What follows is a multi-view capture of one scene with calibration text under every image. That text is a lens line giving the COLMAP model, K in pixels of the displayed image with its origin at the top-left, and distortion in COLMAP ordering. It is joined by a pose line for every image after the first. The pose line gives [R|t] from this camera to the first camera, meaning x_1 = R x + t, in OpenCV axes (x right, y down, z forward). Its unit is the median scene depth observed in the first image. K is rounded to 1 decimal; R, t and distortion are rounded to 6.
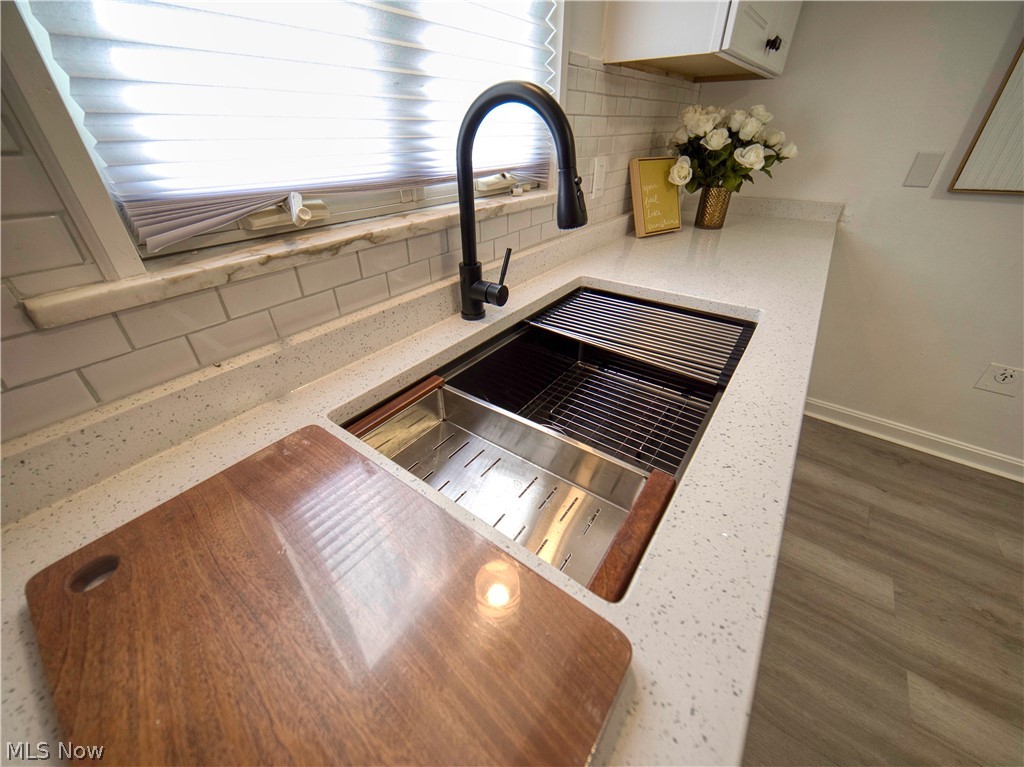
lens RADIAL K [[402.7, 0, 515.7], [0, 402.7, 378.0], [0, 0, 1]] dist [0.000021, -0.000103]
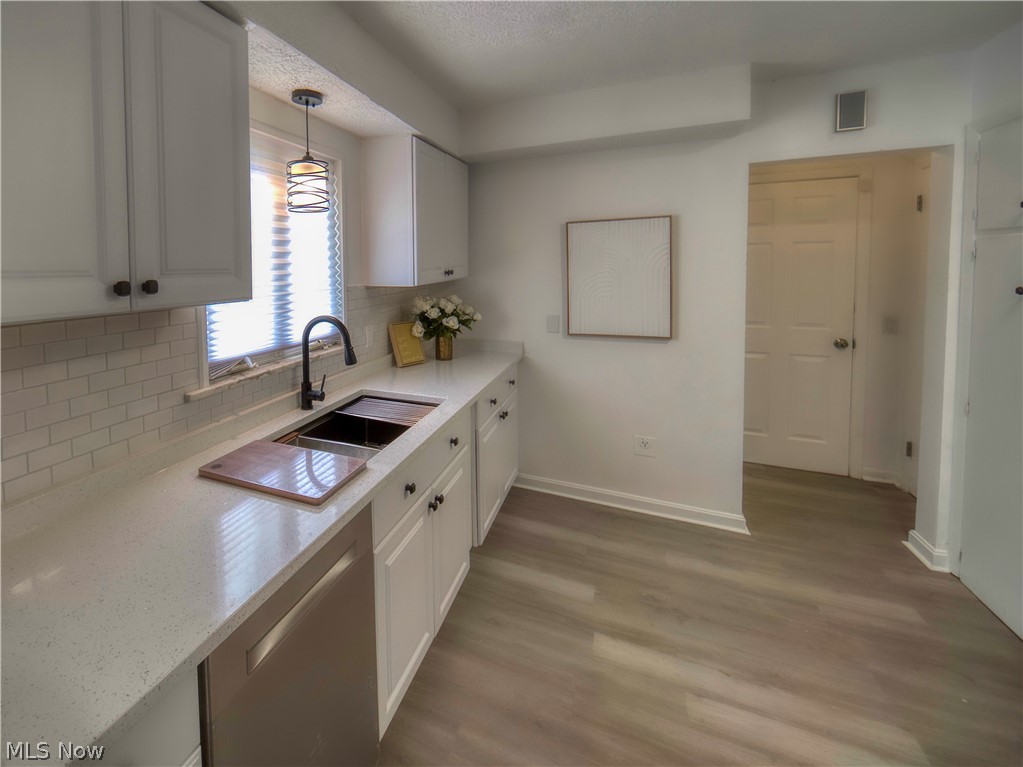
lens RADIAL K [[485.0, 0, 373.0], [0, 485.0, 288.8], [0, 0, 1]] dist [0.001792, 0.000449]
pose [[0.989616, -0.019387, 0.142424, -0.090590], [0.085897, 0.874233, -0.477847, 0.405522], [-0.115248, 0.485119, 0.866820, -1.133162]]
